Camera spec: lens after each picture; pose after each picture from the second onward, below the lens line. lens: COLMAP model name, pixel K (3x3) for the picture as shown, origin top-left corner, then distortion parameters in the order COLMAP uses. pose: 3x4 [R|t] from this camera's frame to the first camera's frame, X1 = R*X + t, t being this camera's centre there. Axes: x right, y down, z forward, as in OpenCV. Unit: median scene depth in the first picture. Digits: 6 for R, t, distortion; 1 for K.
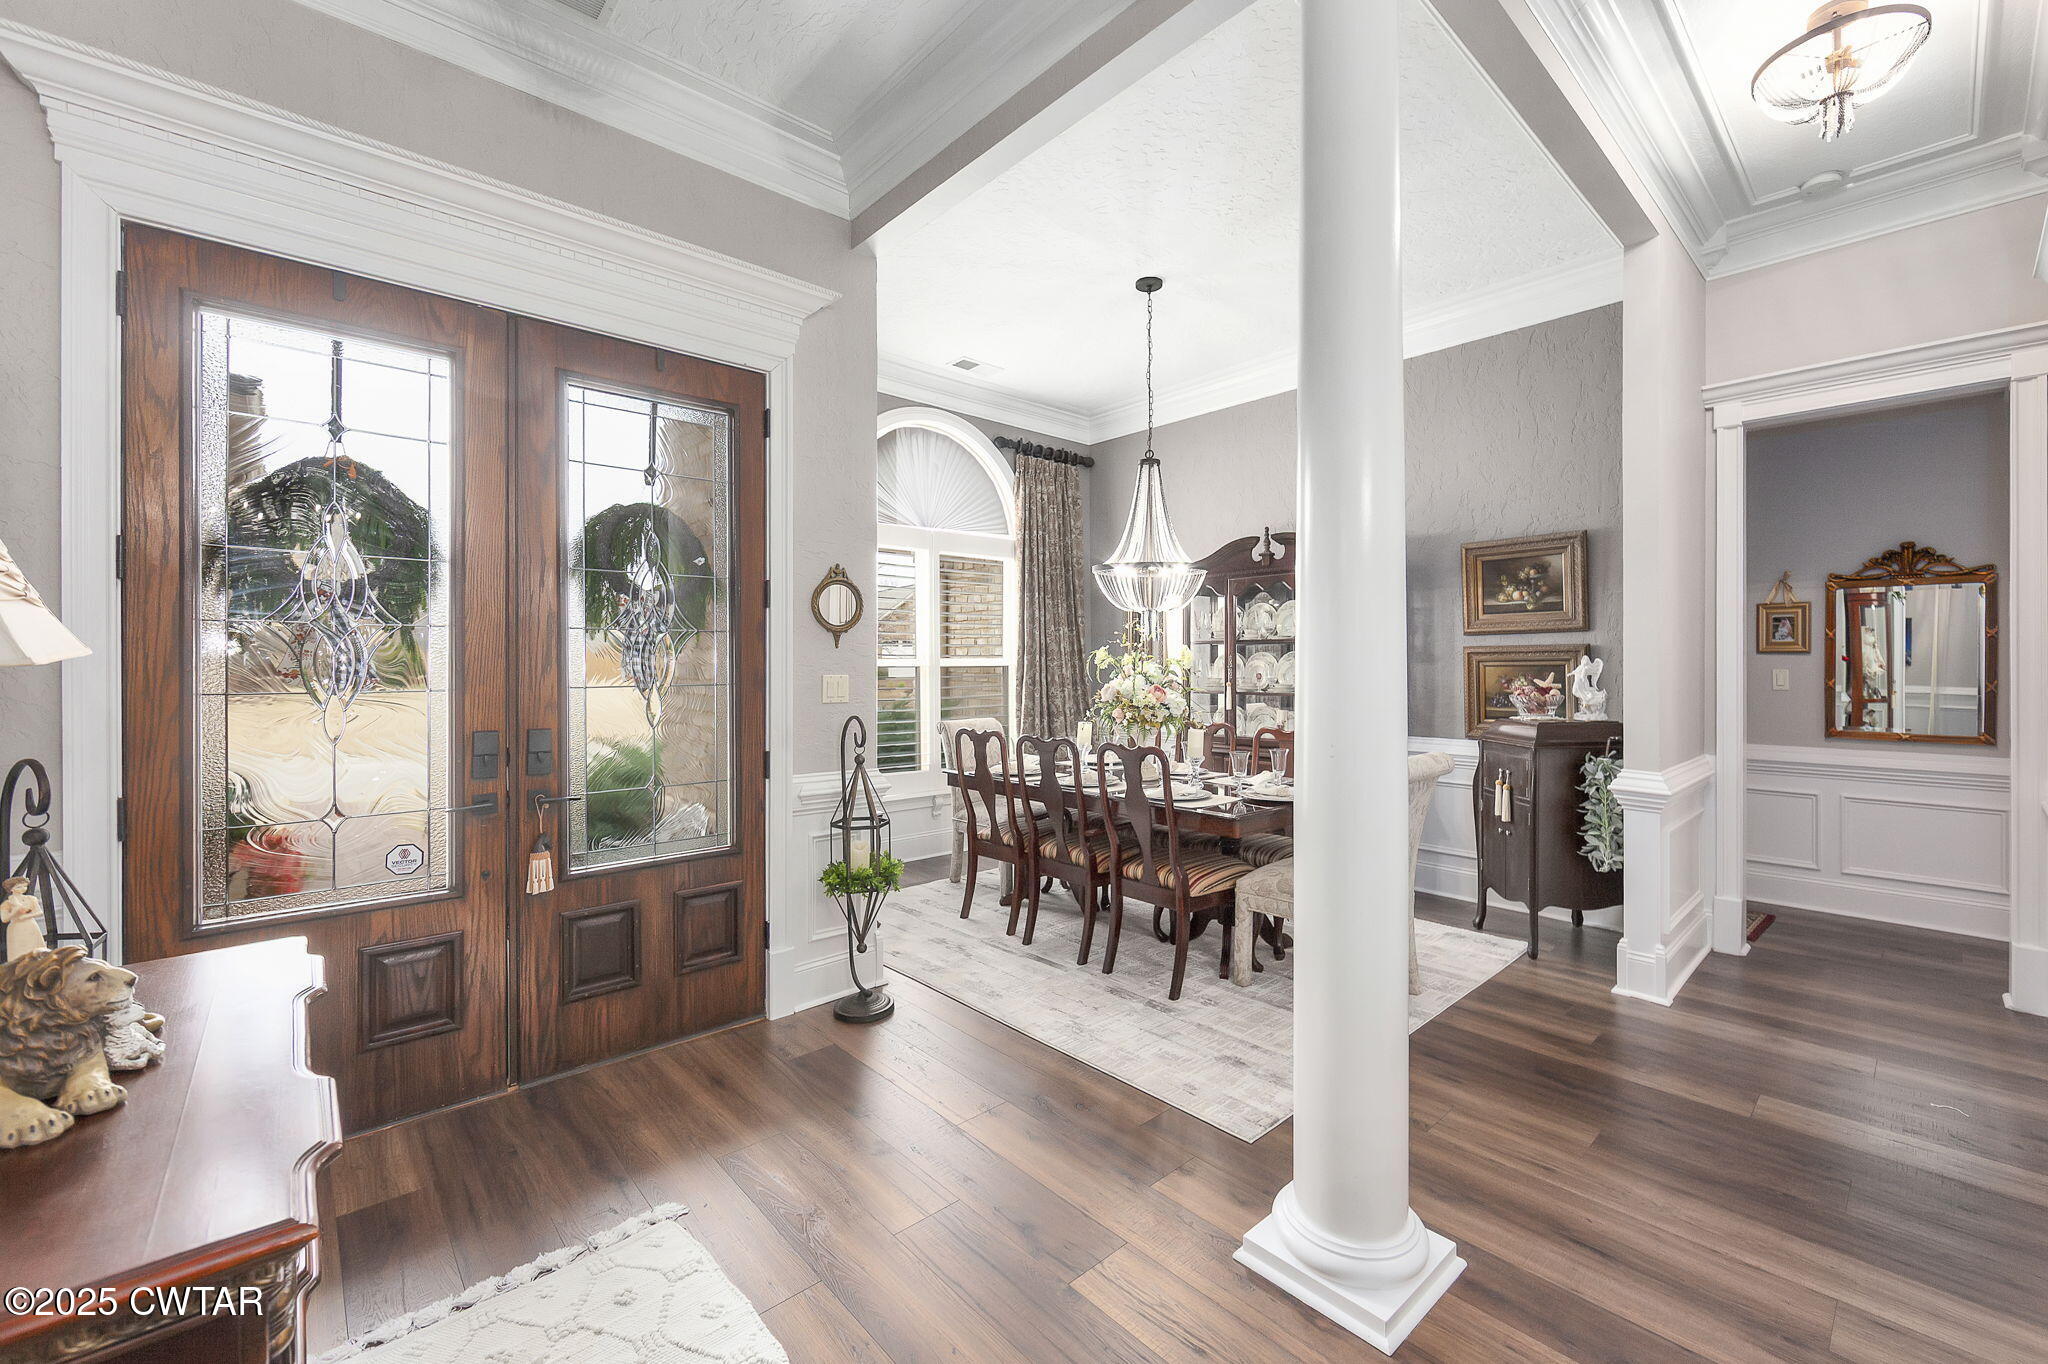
lens RADIAL K [[839.5, 0, 1031.3], [0, 839.5, 662.0], [0, 0, 1]] dist [0.000323, 0.000011]
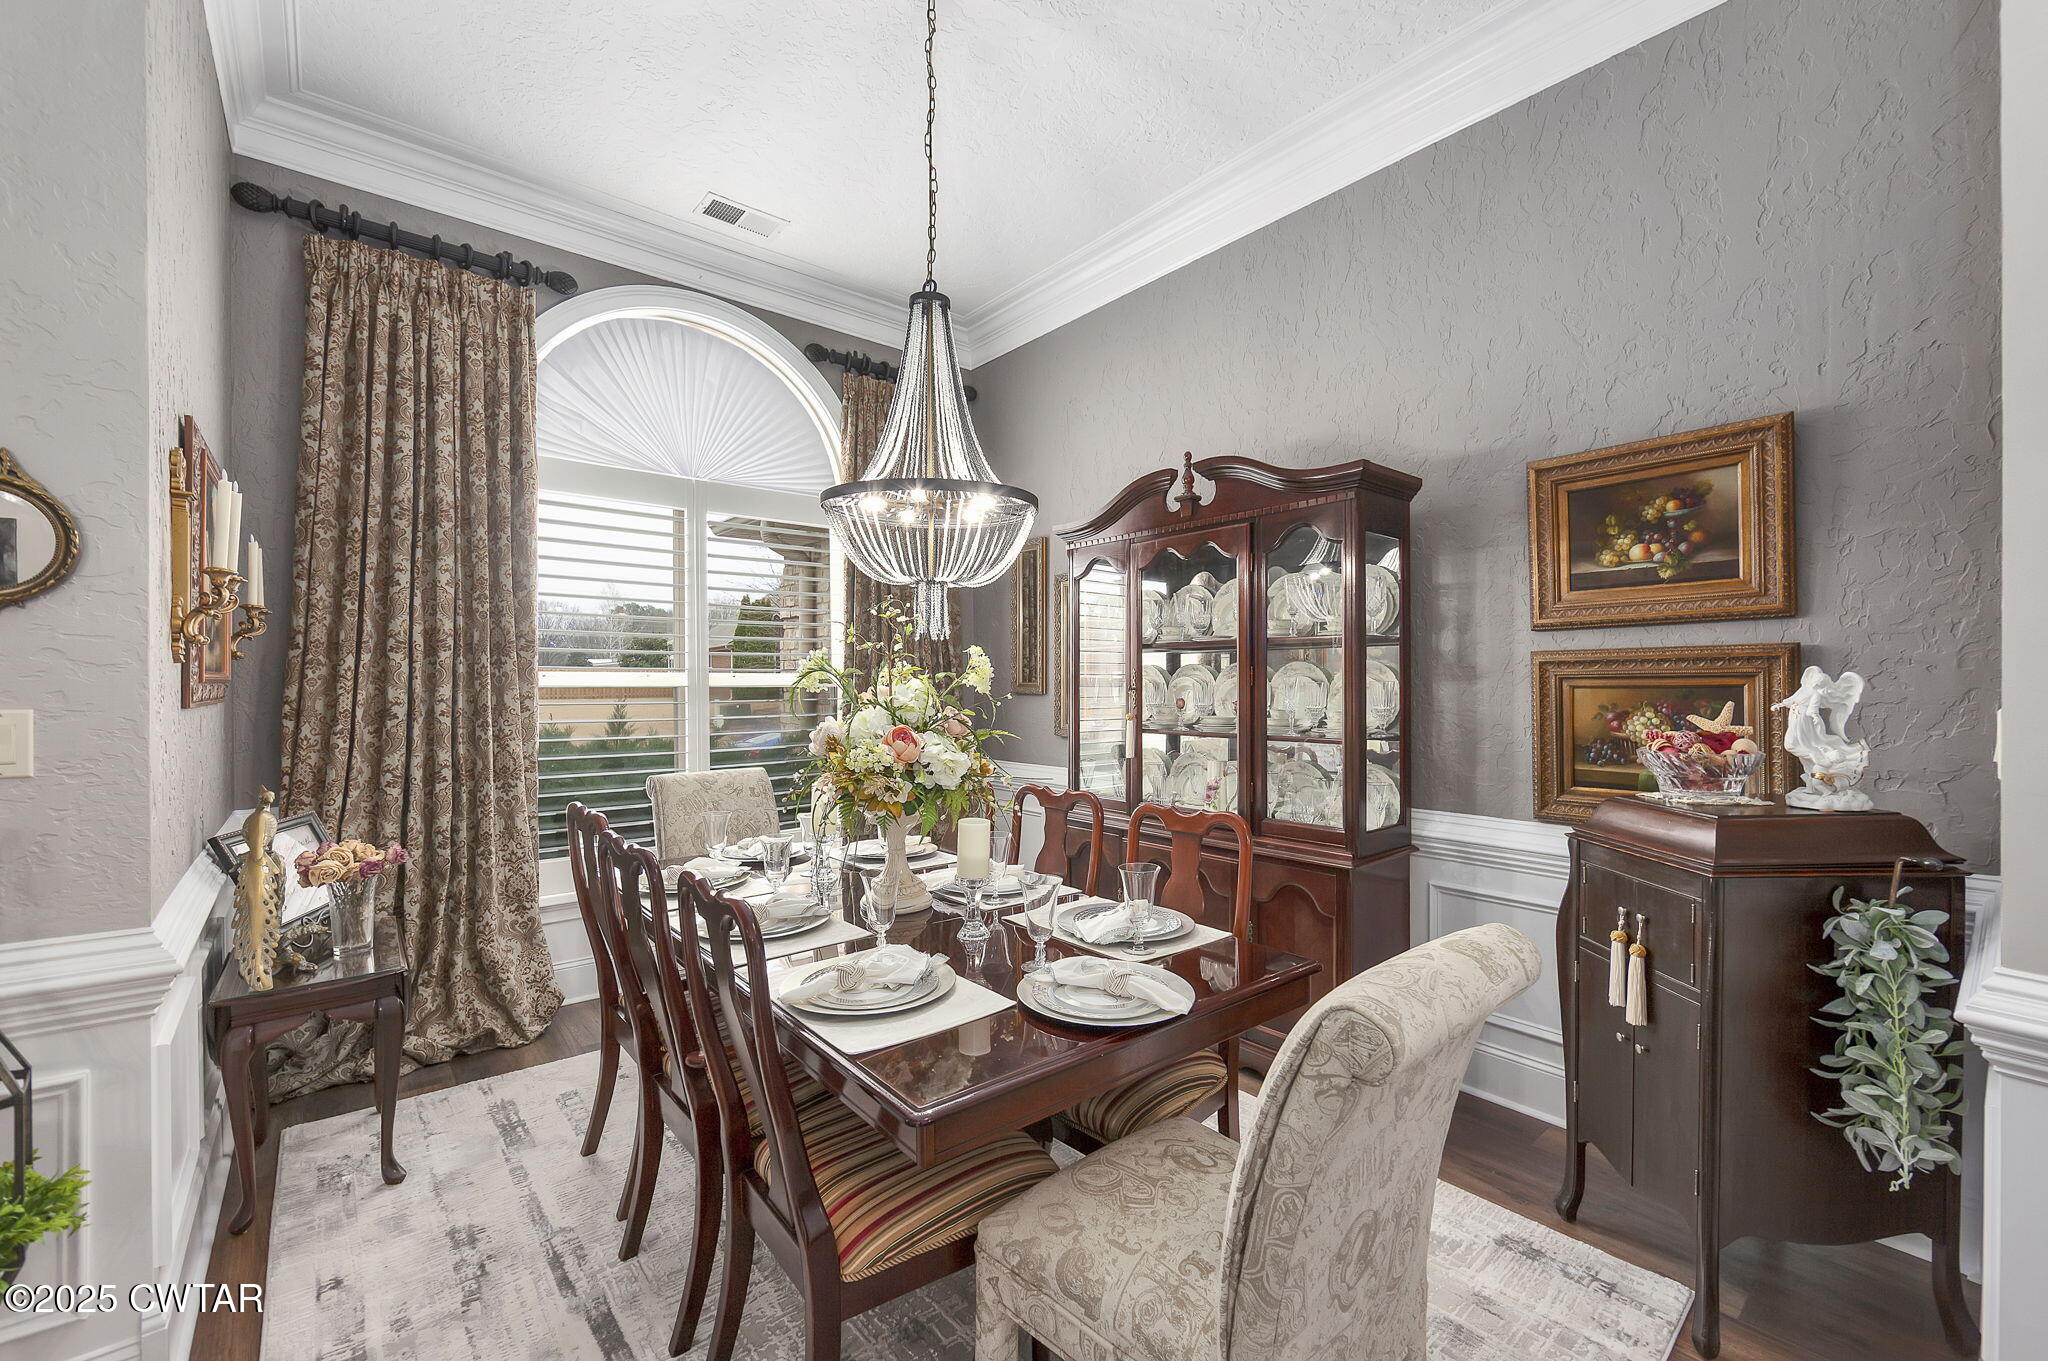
lens RADIAL K [[843.5, 0, 1023.2], [0, 843.5, 684.9], [0, 0, 1]] dist [-0.000666, -0.000052]
pose [[0.999191, 0.000406, -0.040205, 0.225978], [-0.000200, 0.999987, 0.005128, 0.000590], [0.040207, -0.005116, 0.999178, 0.479412]]
